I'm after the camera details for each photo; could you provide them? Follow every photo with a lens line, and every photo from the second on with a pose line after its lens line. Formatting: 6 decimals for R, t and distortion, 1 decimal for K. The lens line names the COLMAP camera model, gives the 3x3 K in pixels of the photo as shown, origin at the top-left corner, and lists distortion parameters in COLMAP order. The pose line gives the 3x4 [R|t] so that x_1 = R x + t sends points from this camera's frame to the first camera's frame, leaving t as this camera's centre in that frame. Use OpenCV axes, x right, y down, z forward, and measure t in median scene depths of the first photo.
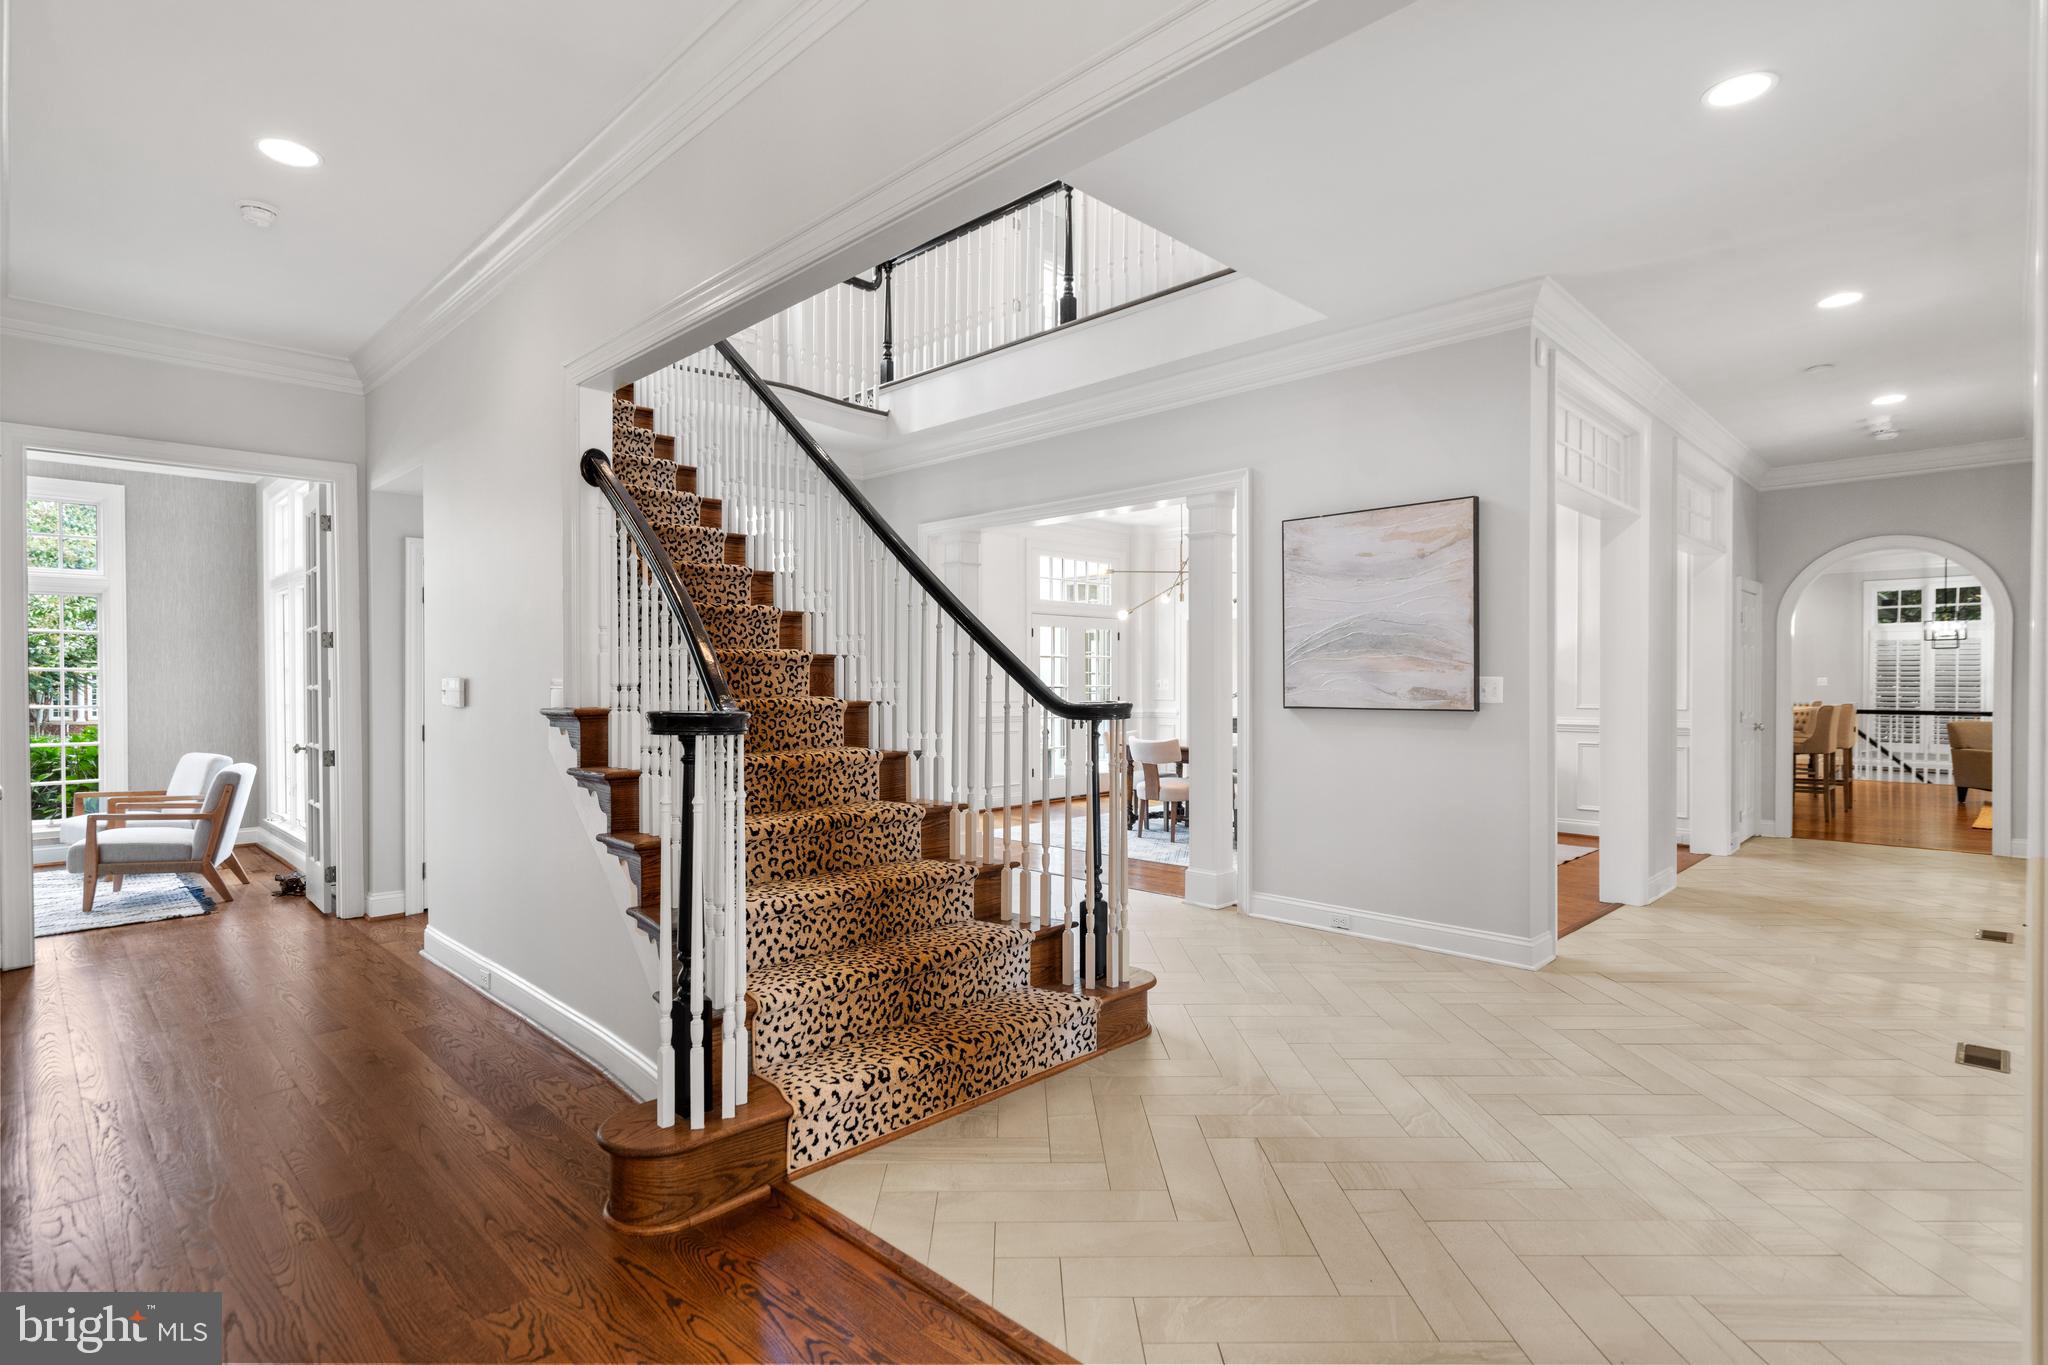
lens RADIAL K [[1001.7, 0, 1024.8], [0, 1001.7, 683.8], [0, 0, 1]] dist [0.000214, 0.000111]
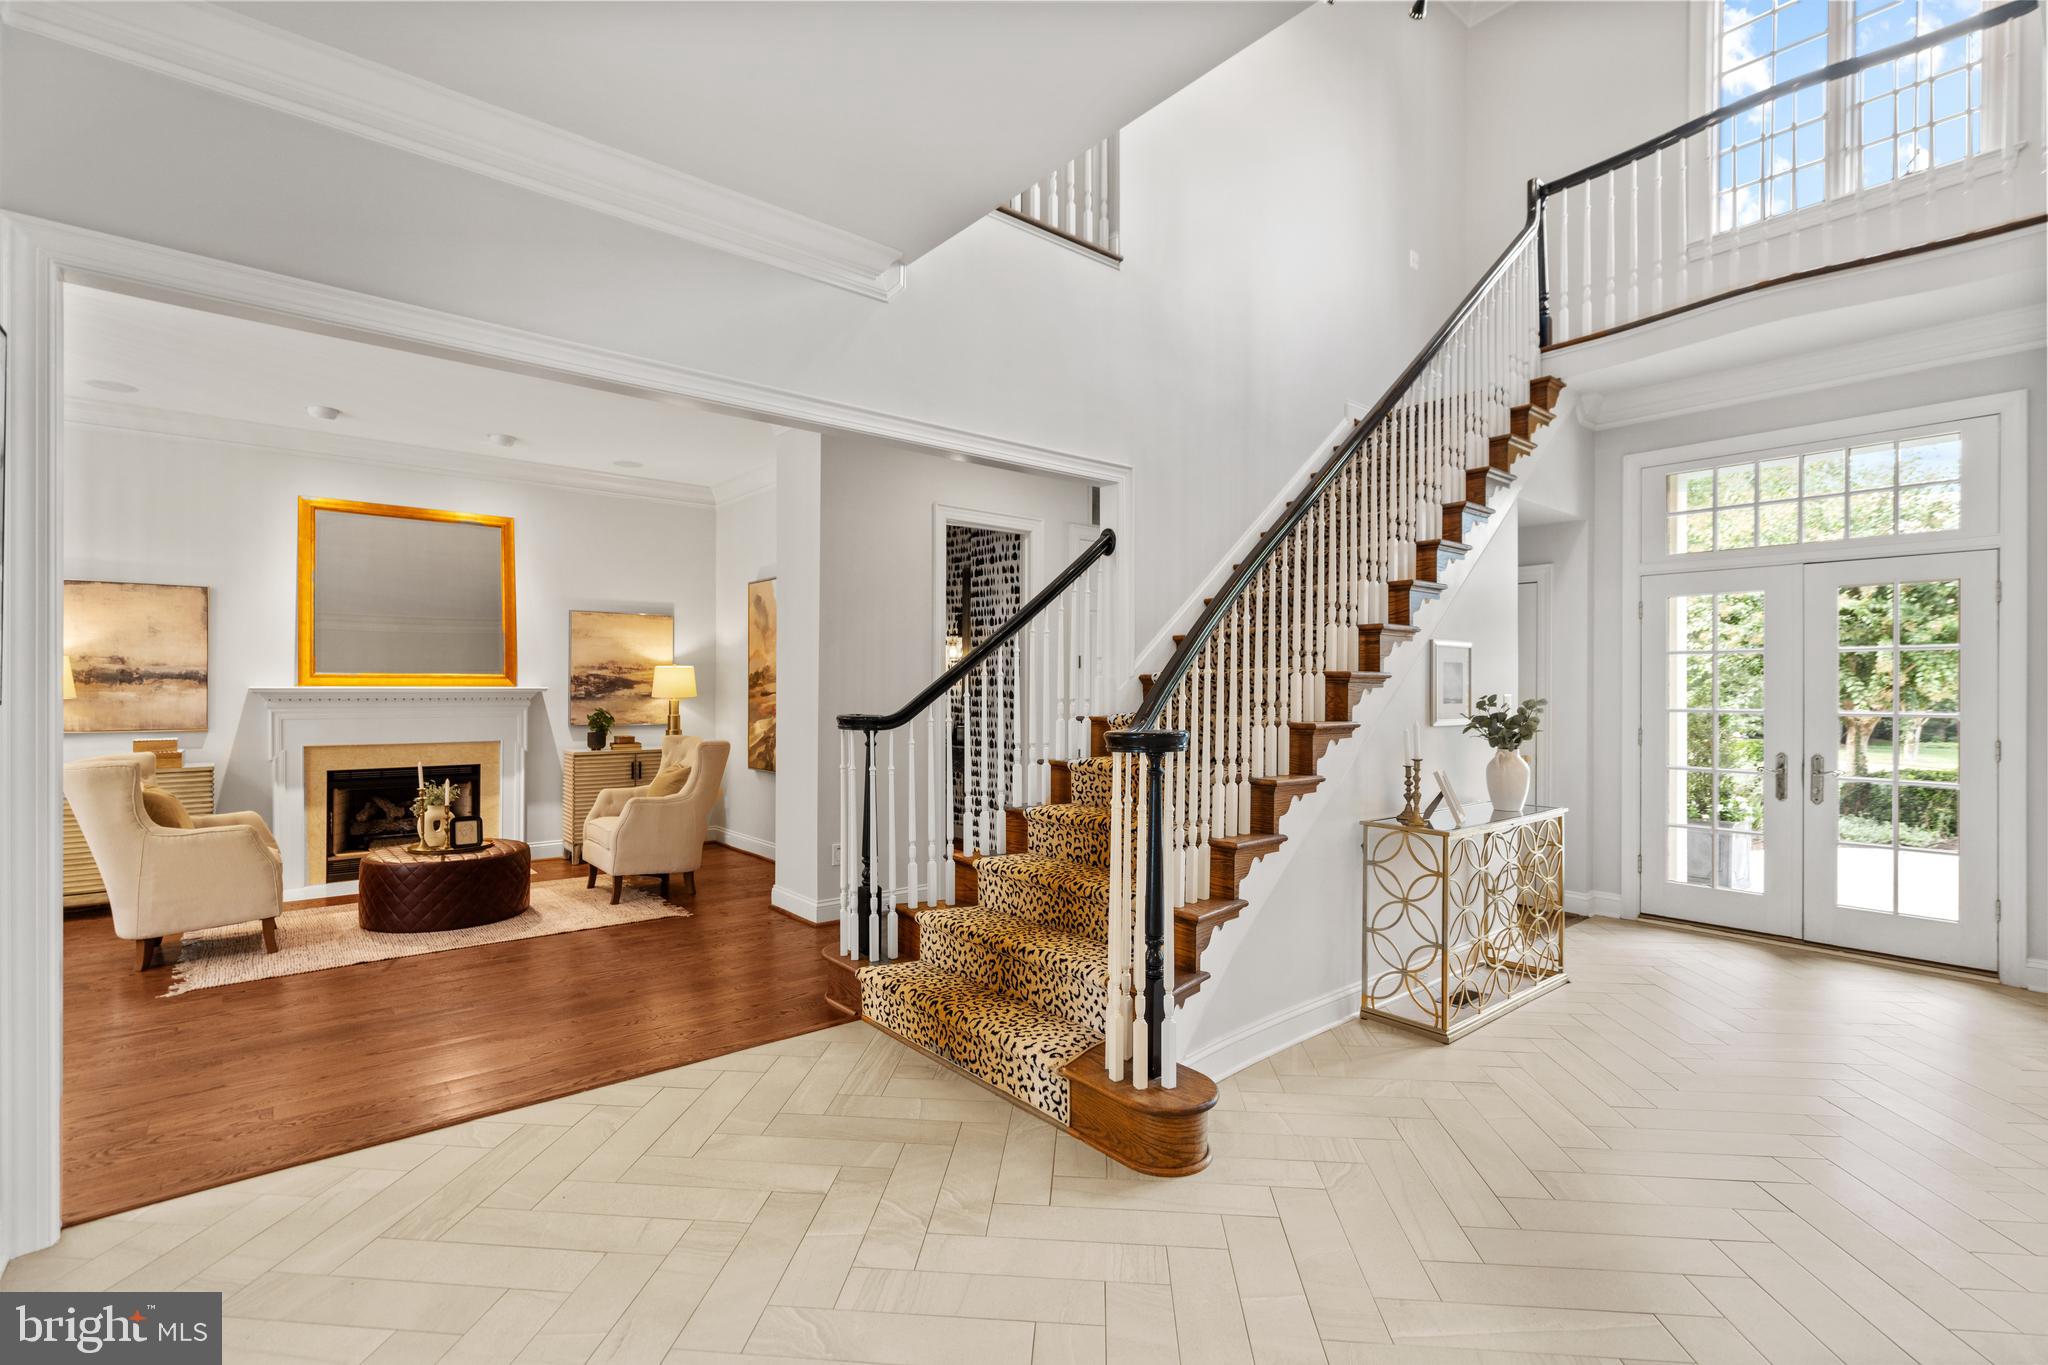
lens RADIAL K [[931.3, 0, 1026.4], [0, 931.3, 686.3], [0, 0, 1]] dist [0.000833, 0.000011]
pose [[-0.096628, -0.001253, -0.995320, 1.090719], [-0.008185, 0.999966, -0.000465, -0.024459], [0.995287, 0.008101, -0.096636, 1.272706]]
